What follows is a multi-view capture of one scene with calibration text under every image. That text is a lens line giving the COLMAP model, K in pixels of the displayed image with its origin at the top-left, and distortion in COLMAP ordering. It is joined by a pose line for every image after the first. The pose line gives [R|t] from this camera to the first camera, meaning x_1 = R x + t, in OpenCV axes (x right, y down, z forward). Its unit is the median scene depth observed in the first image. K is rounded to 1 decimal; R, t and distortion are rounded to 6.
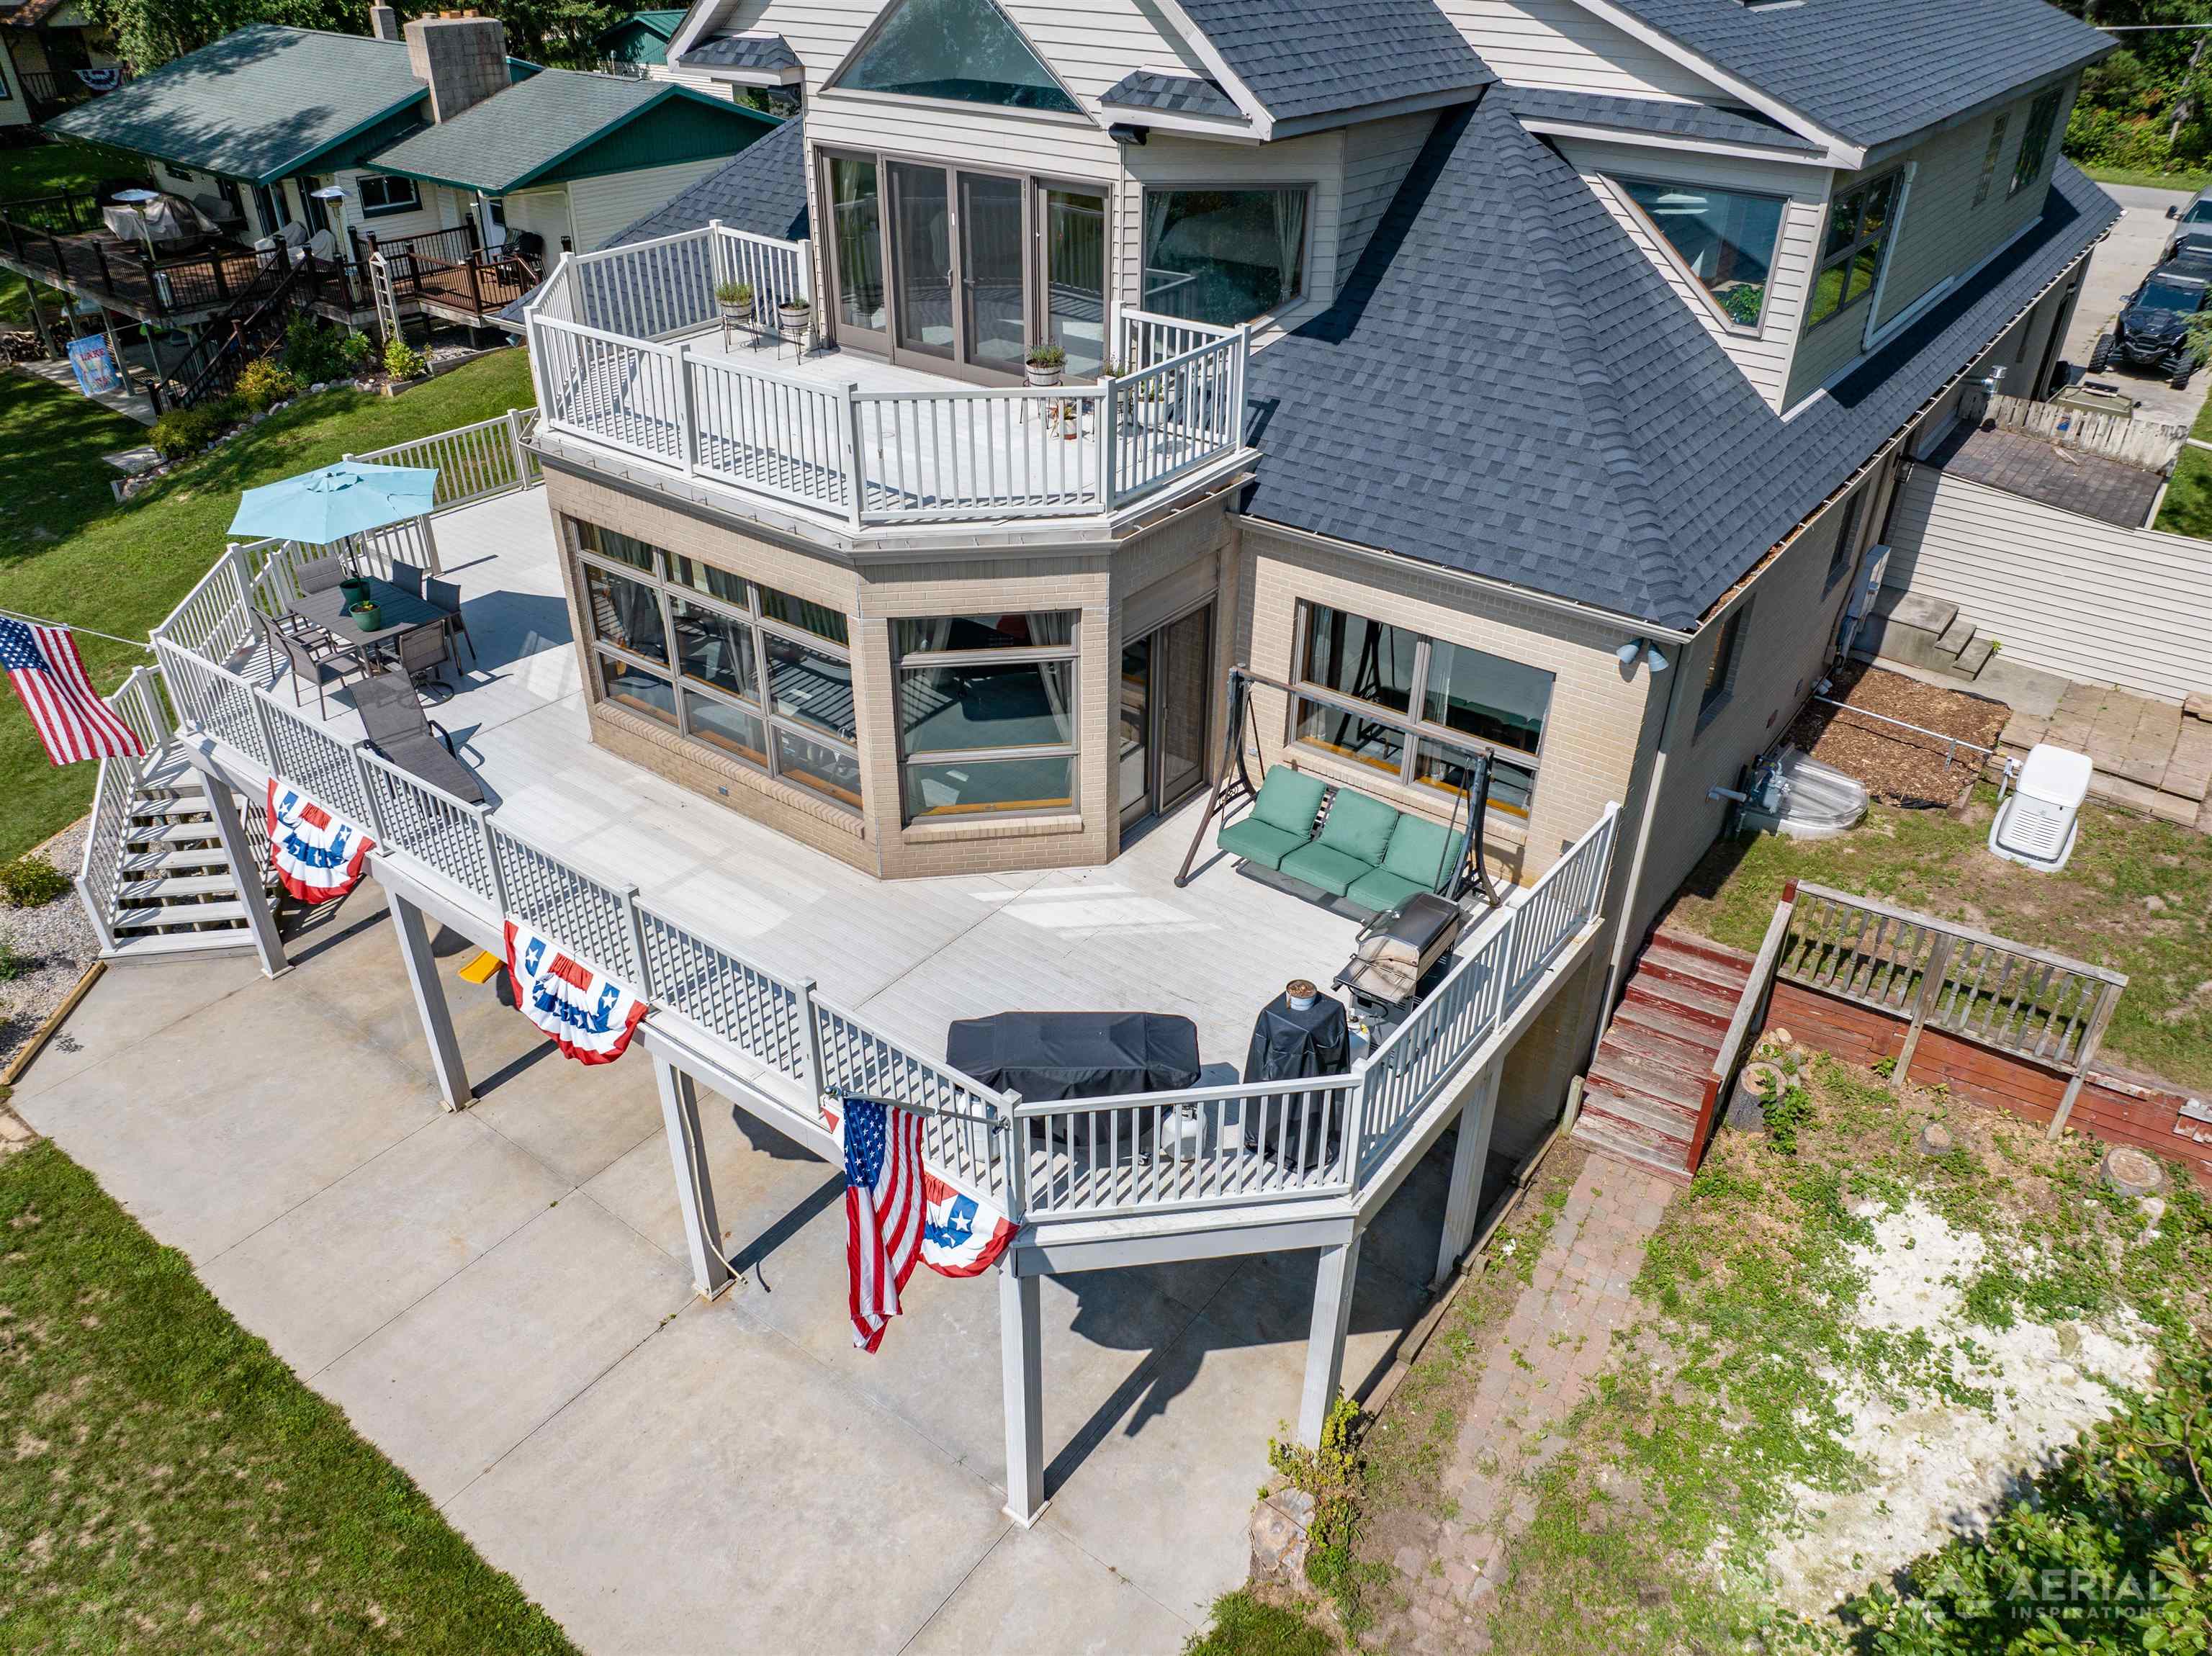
lens RADIAL K [[1545.2, 0, 1112.1], [0, 1545.2, 825.7], [0, 0, 1]] dist [-0.034786, 0.003544]
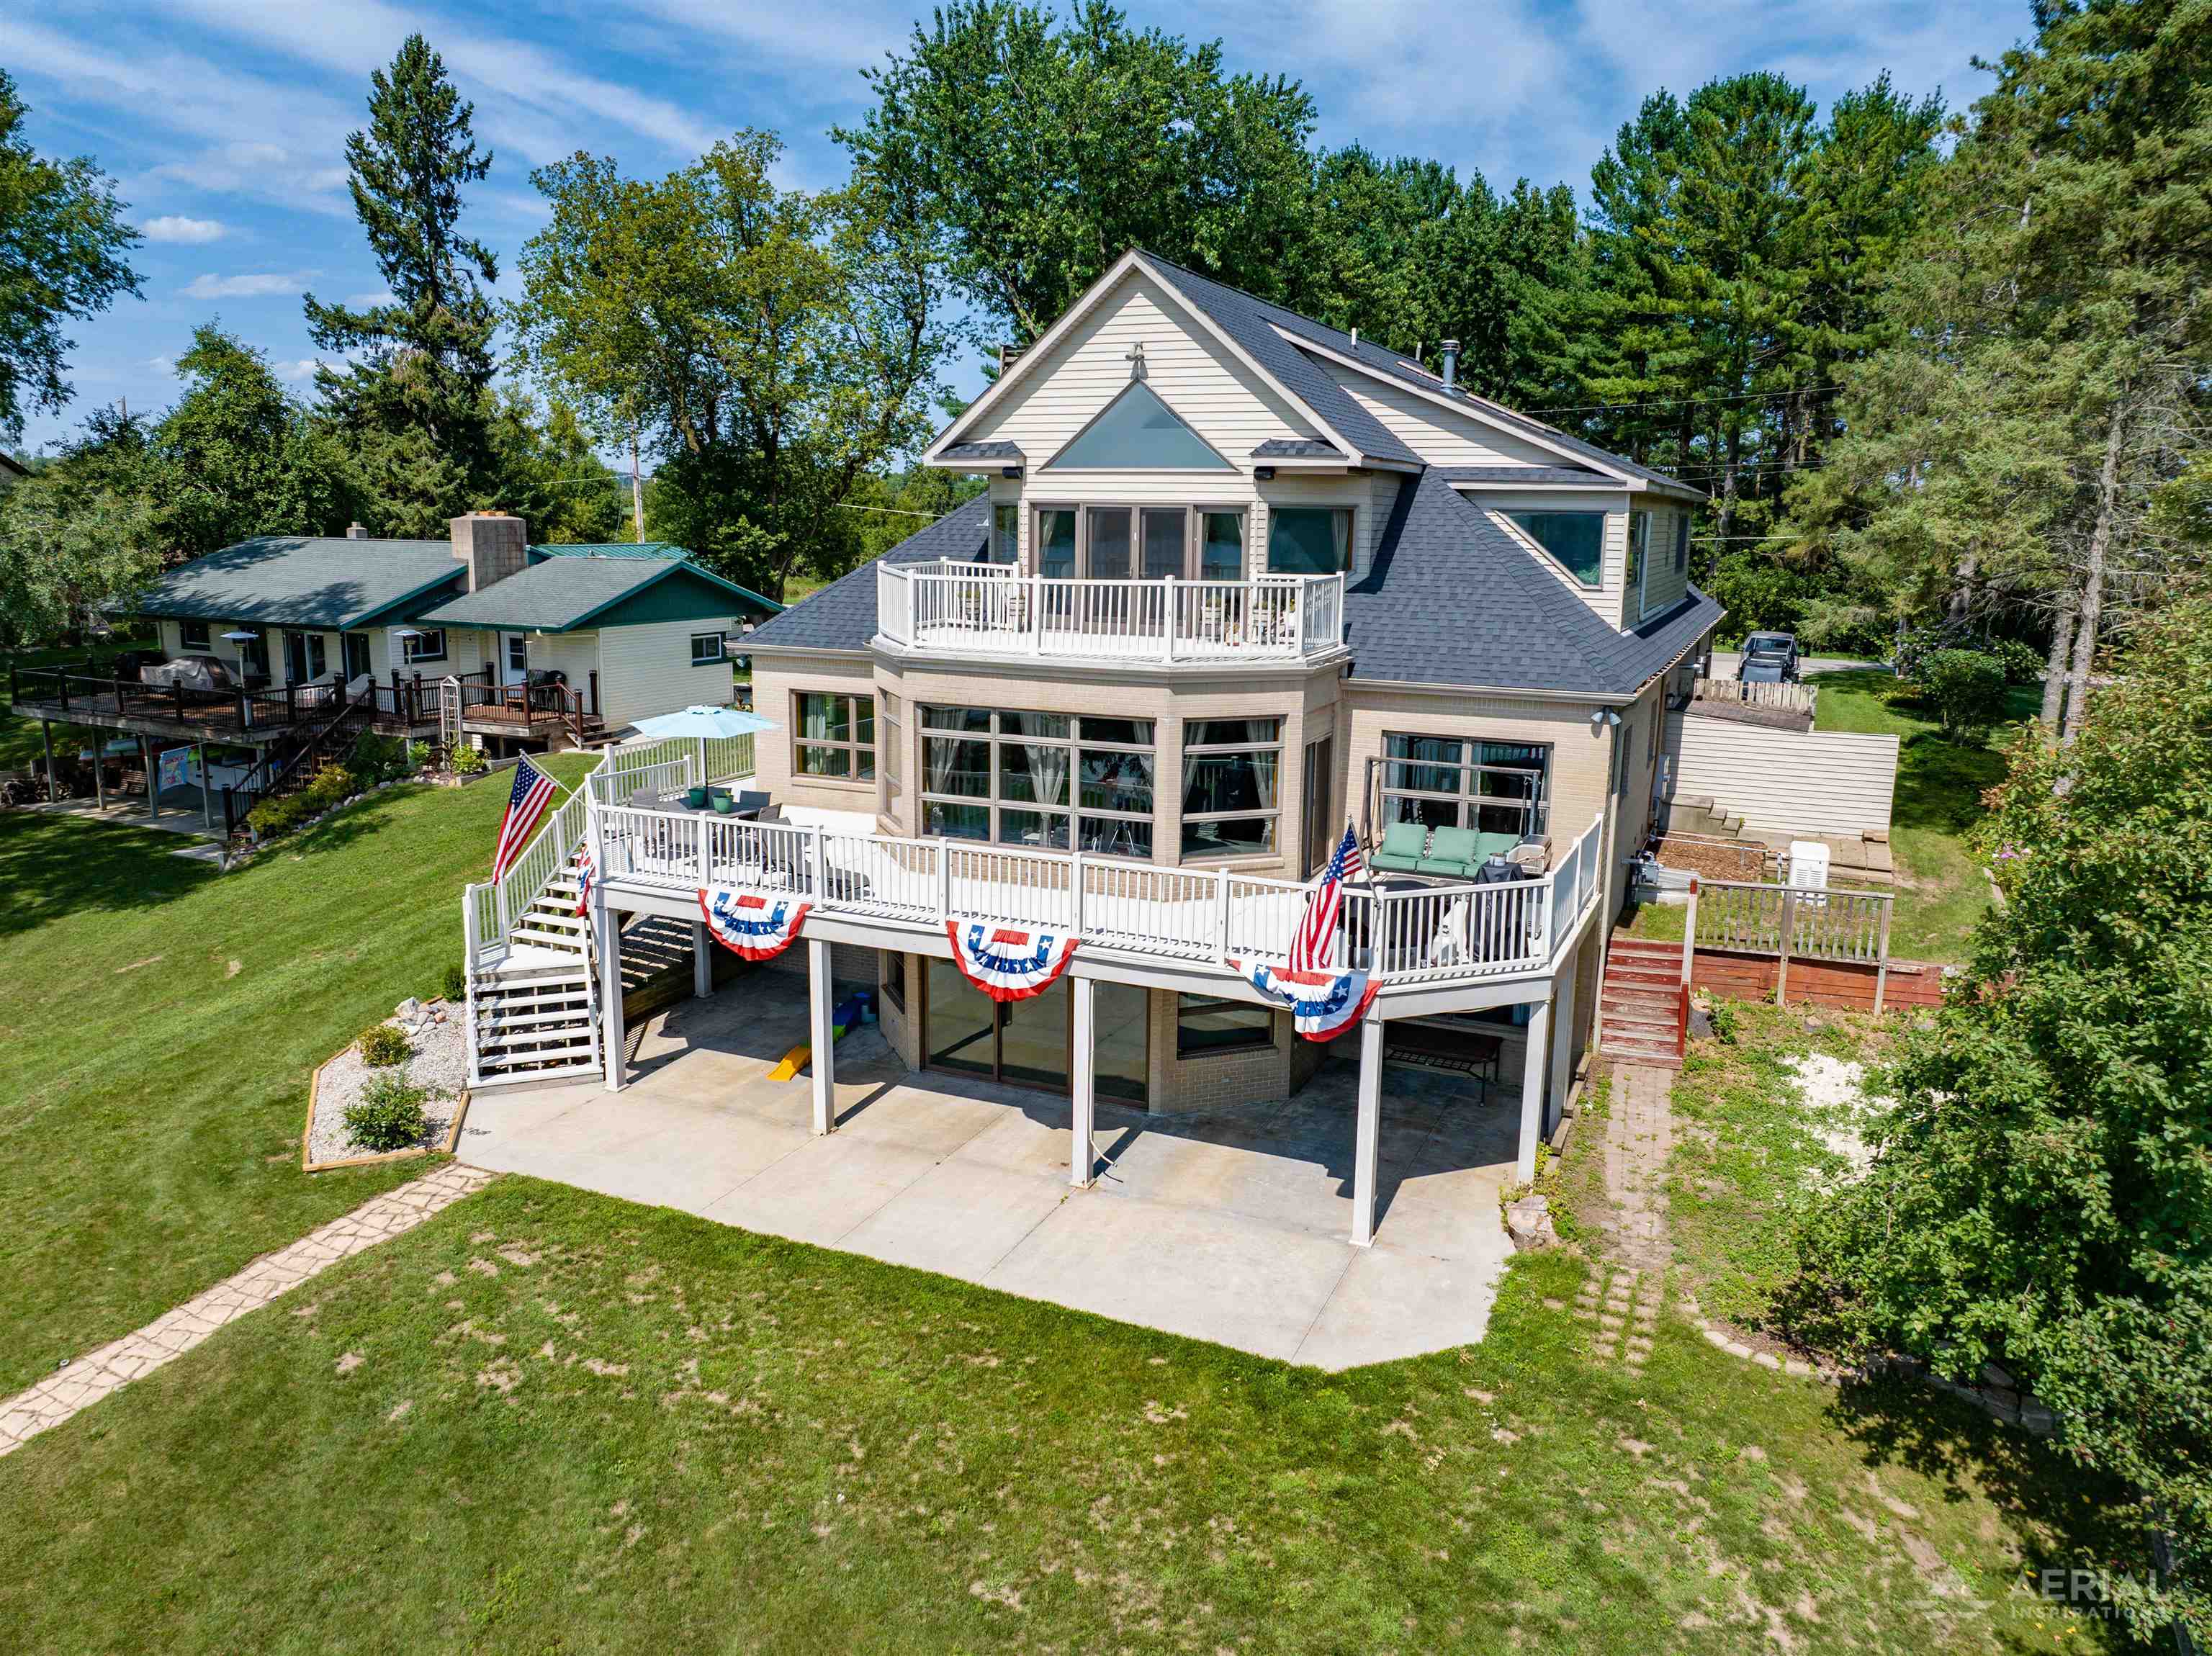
lens RADIAL K [[1545.2, 0, 1112.1], [0, 1545.2, 825.7], [0, 0, 1]] dist [-0.034786, 0.003544]
pose [[0.975953, -0.043263, 0.213643, -0.513889], [0.114284, 0.936157, -0.332490, 0.458186], [-0.185619, 0.348911, 0.918590, -0.416496]]
